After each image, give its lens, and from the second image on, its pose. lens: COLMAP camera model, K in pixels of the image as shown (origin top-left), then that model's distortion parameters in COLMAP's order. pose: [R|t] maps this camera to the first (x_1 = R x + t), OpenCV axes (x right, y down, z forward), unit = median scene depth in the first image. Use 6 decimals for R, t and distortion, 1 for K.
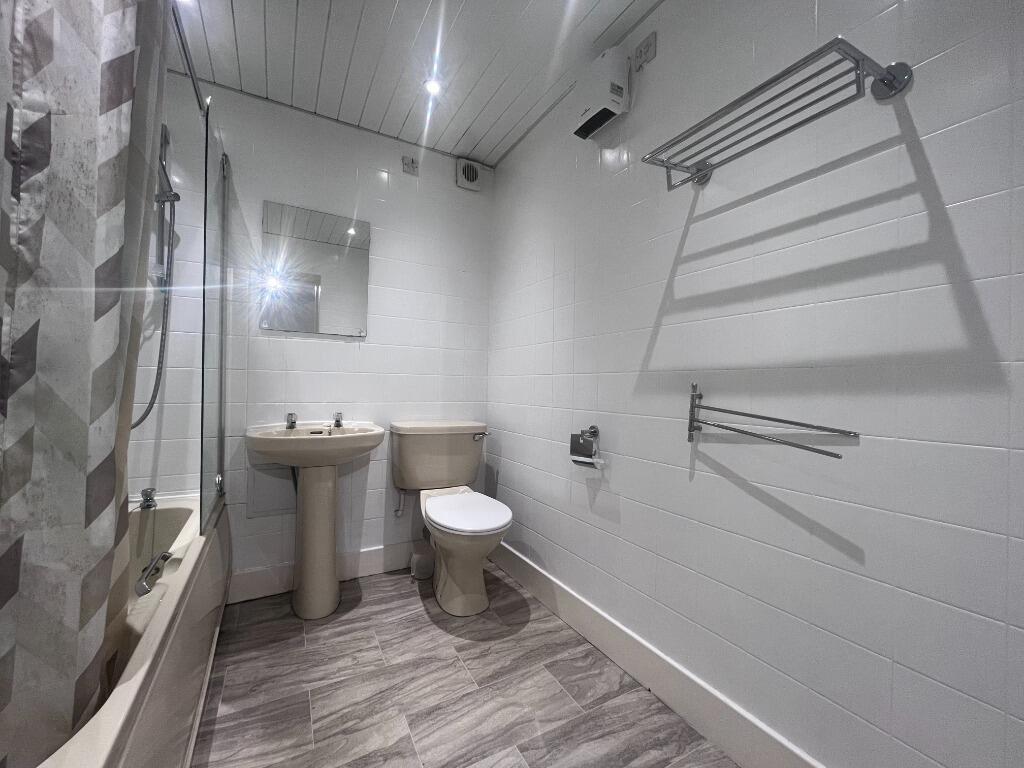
lens RADIAL K [[413.6, 0, 509.6], [0, 413.6, 384.7], [0, 0, 1]] dist [-0.000546, -0.000160]
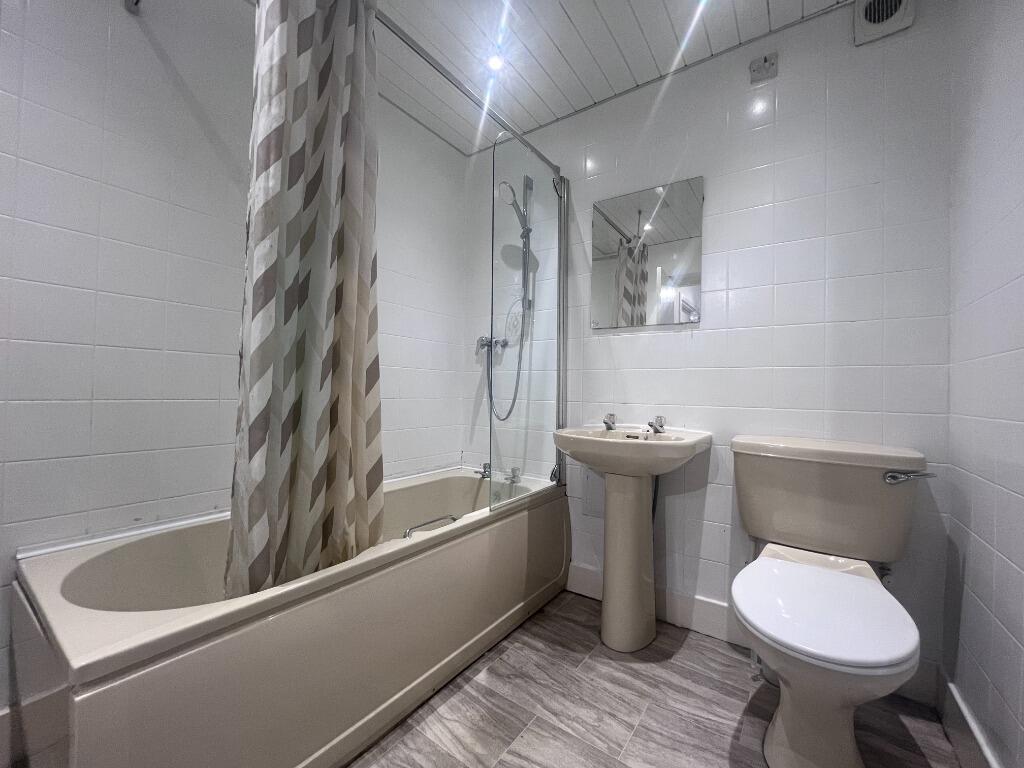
lens RADIAL K [[413.6, 0, 509.6], [0, 413.6, 384.7], [0, 0, 1]] dist [-0.000546, -0.000160]
pose [[0.430424, -0.022987, -0.902334, 0.245123], [-0.007874, 0.999542, -0.029219, 0.034770], [0.902593, 0.019682, 0.430046, 0.417743]]
